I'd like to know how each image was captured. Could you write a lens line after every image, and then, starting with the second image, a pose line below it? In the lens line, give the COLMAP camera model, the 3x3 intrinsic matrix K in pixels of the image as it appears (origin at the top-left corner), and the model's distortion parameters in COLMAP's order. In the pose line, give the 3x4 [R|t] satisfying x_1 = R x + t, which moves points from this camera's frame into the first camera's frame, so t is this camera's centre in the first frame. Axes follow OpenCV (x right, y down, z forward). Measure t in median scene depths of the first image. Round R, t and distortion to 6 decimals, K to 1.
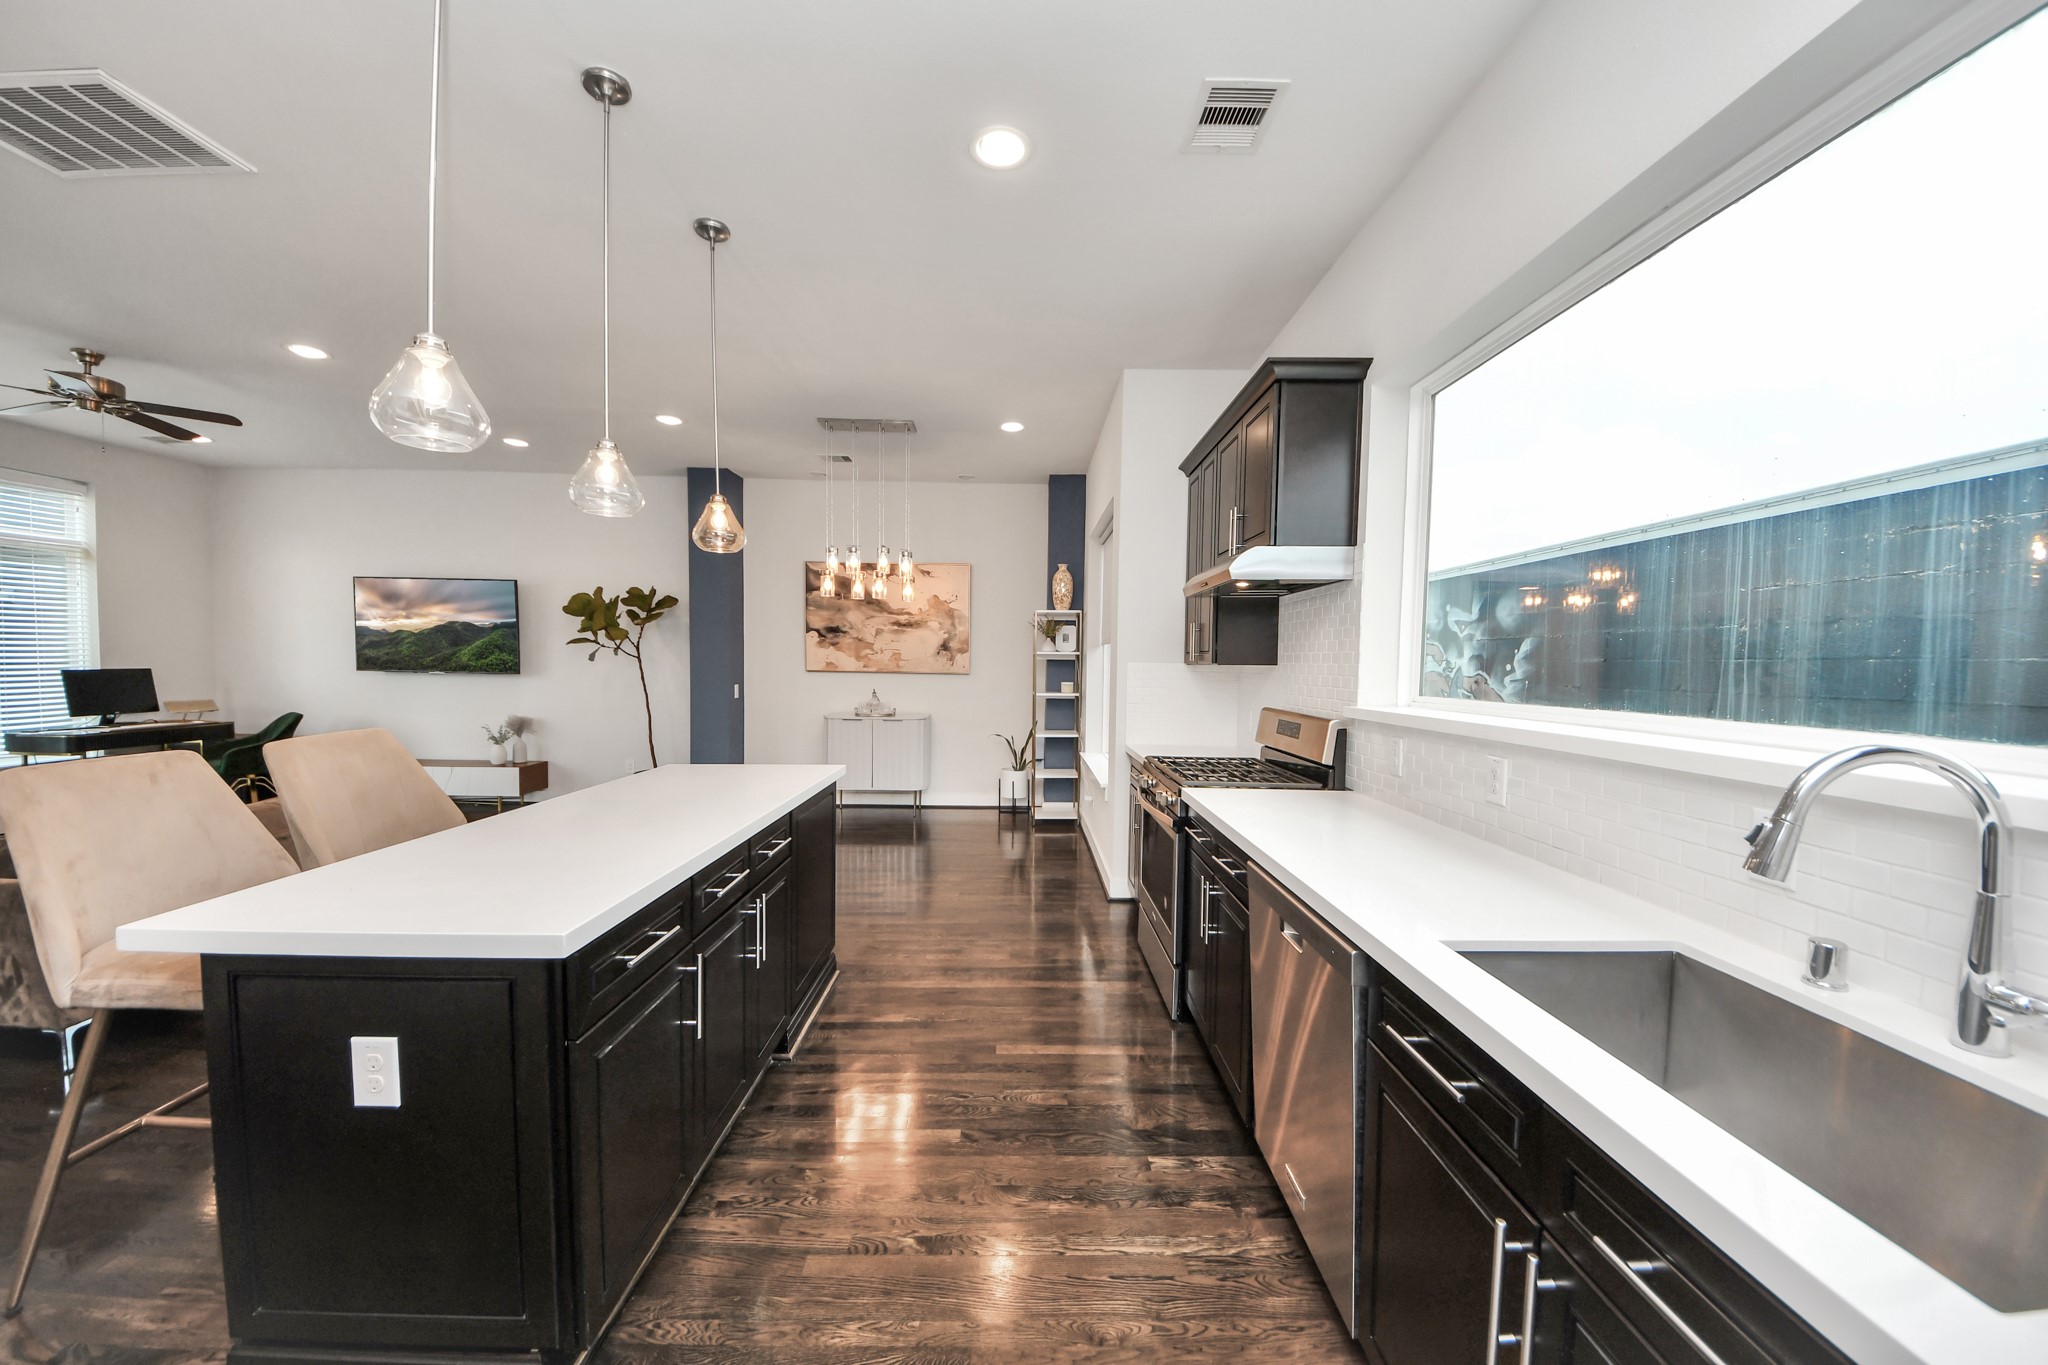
lens RADIAL K [[733.2, 0, 1022.3], [0, 733.2, 690.5], [0, 0, 1]] dist [0.010269, -0.000043]
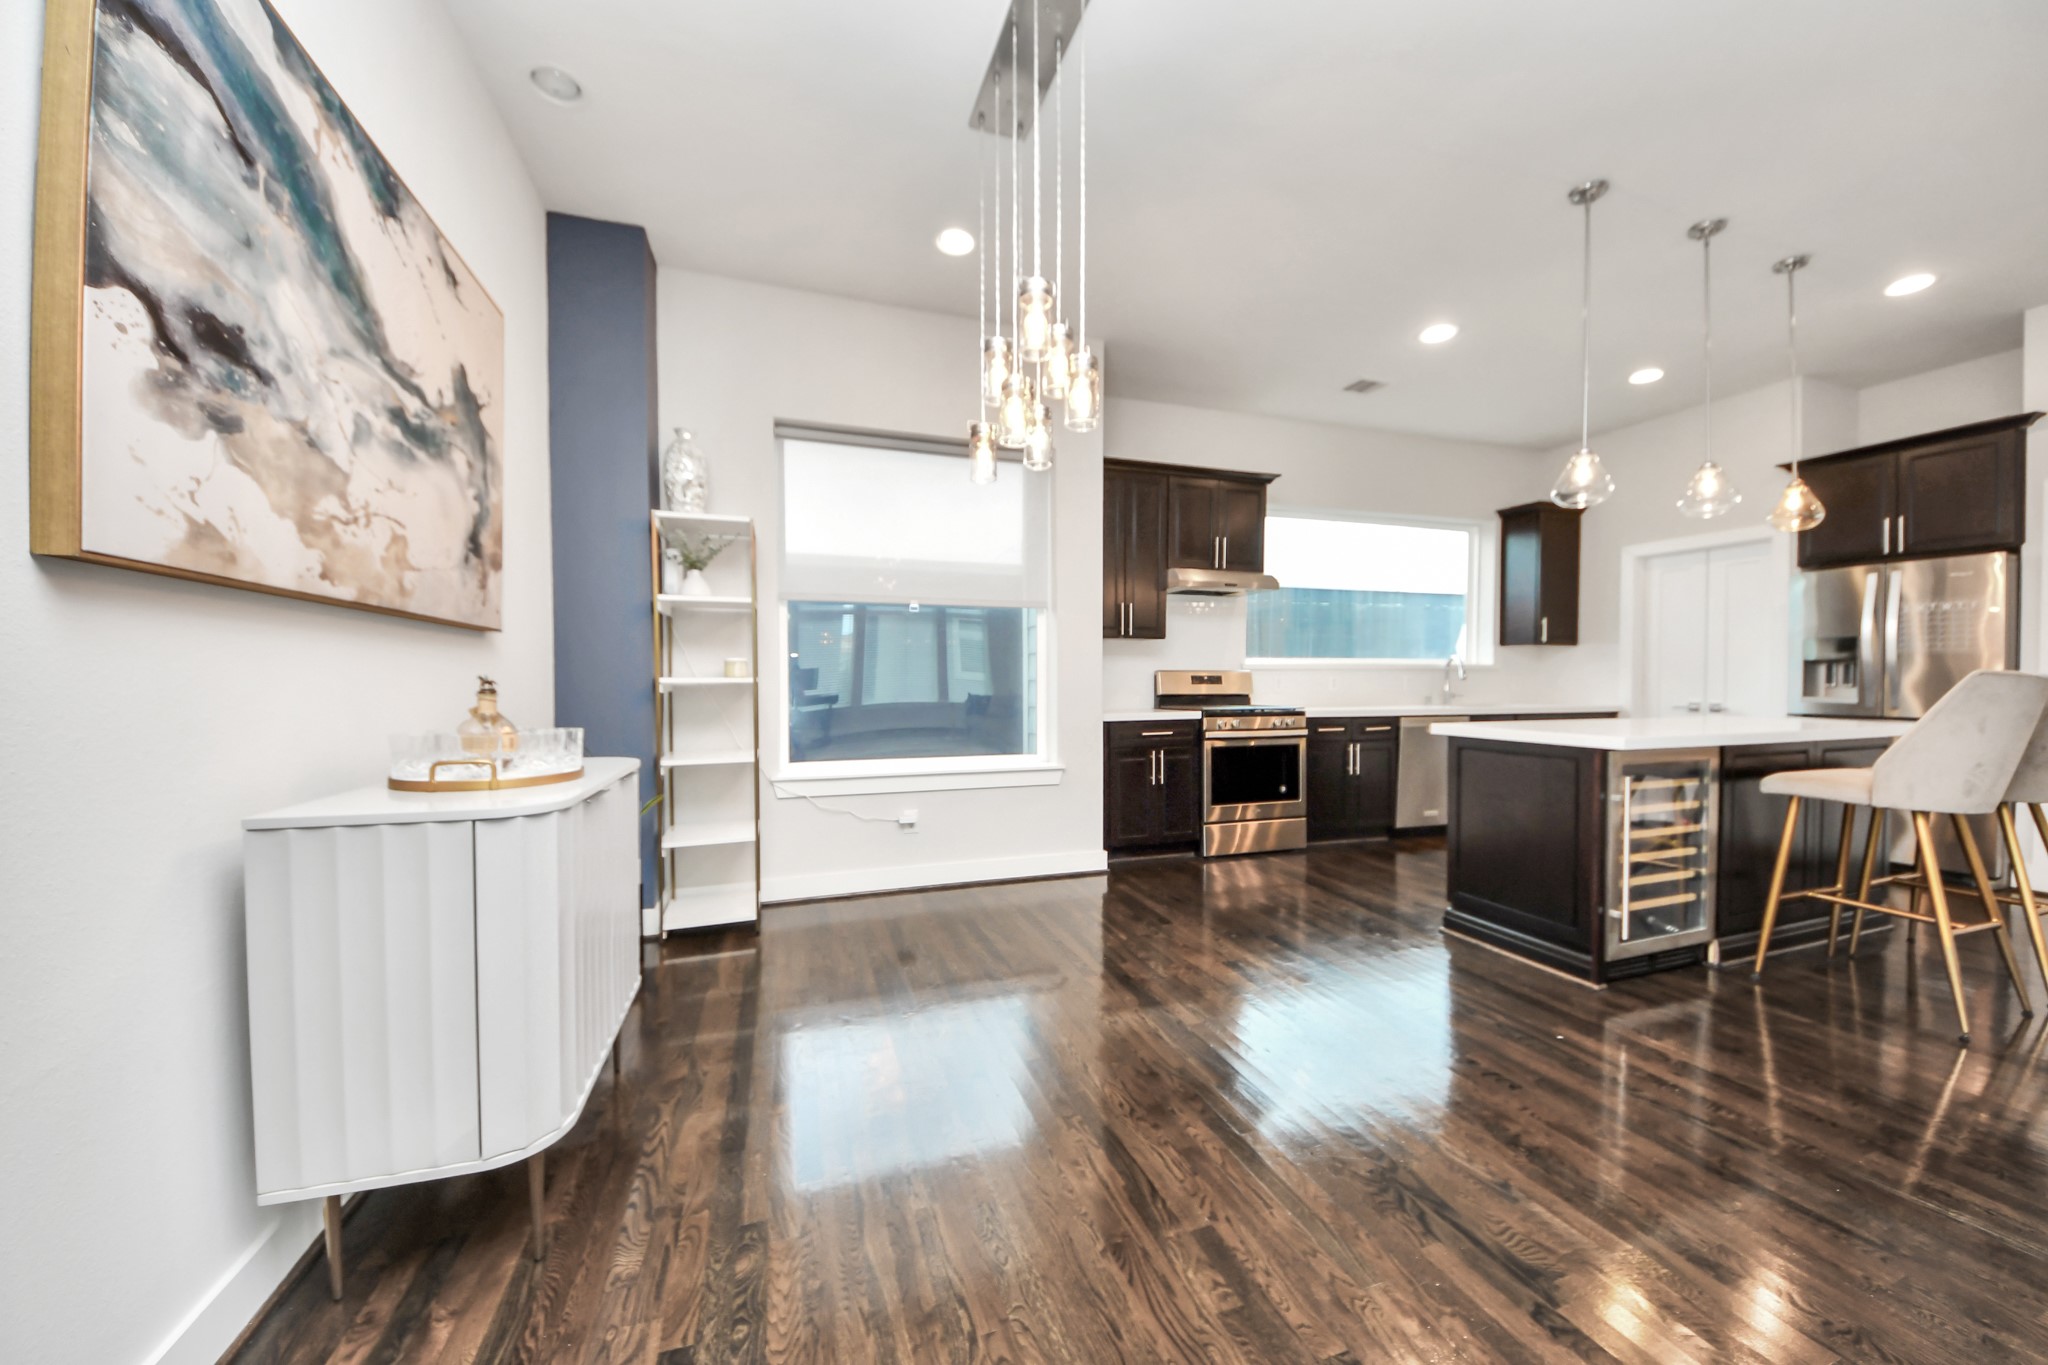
lens RADIAL K [[733.2, 0, 1027.4], [0, 733.2, 685.3], [0, 0, 1]] dist [0.010269, -0.000043]
pose [[-0.315493, -0.020335, 0.948710, -0.493417], [0.040265, 0.998583, 0.034794, -0.000370], [-0.948073, 0.049177, -0.314227, 0.901896]]
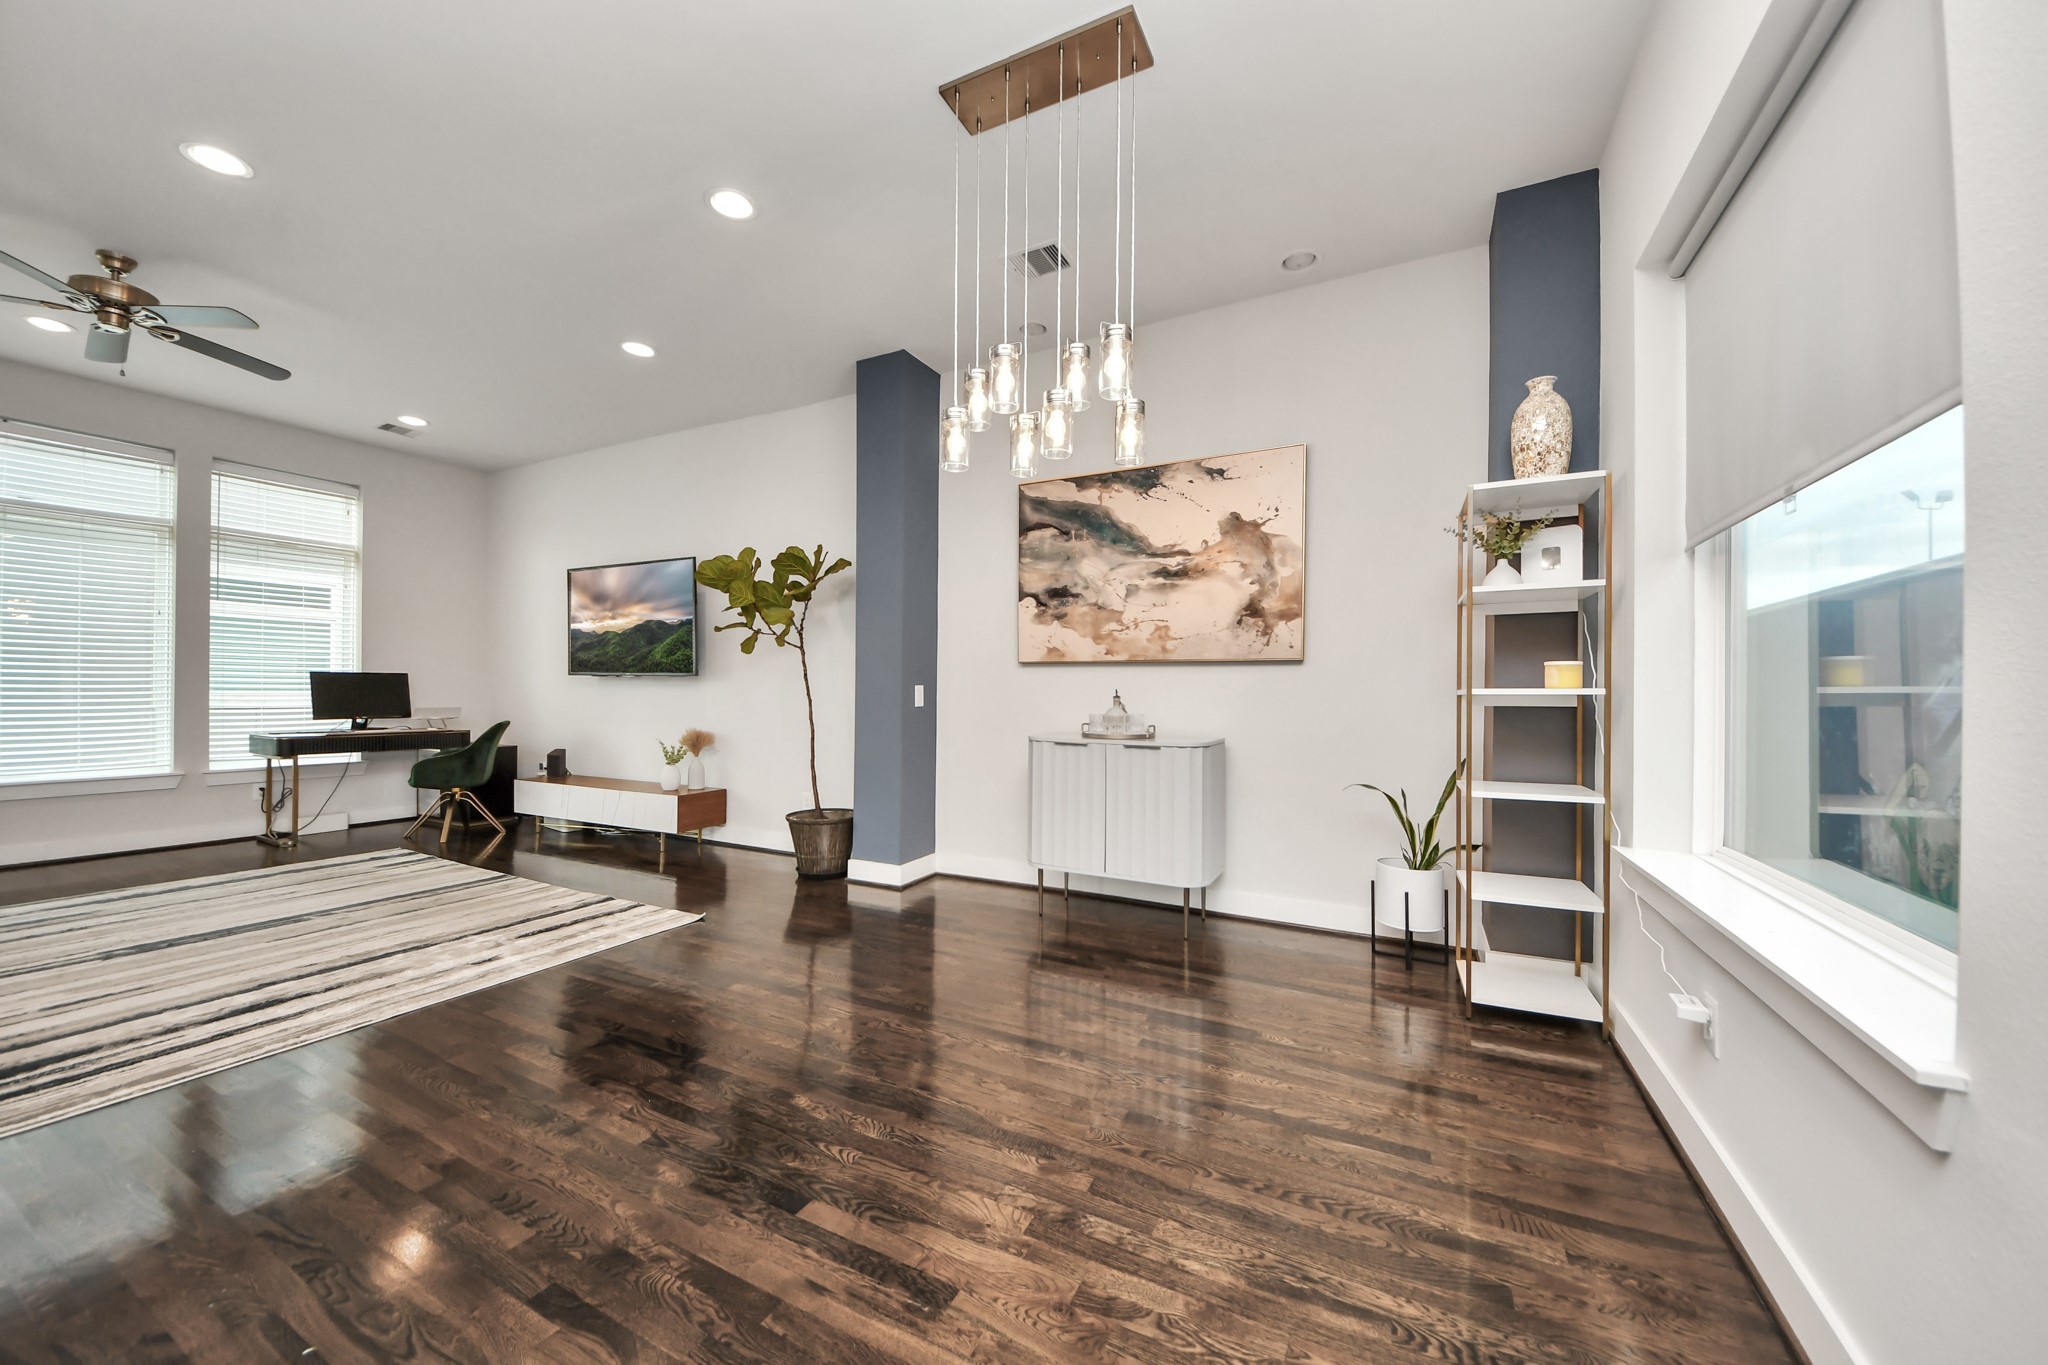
lens RADIAL K [[733.2, 0, 1016.7], [0, 733.2, 687.4], [0, 0, 1]] dist [0.010269, -0.000043]
pose [[0.883237, -0.011216, -0.468792, -0.010795], [-0.014733, 0.998557, -0.051649, 0.025242], [0.468694, 0.052525, 0.881797, 0.477728]]
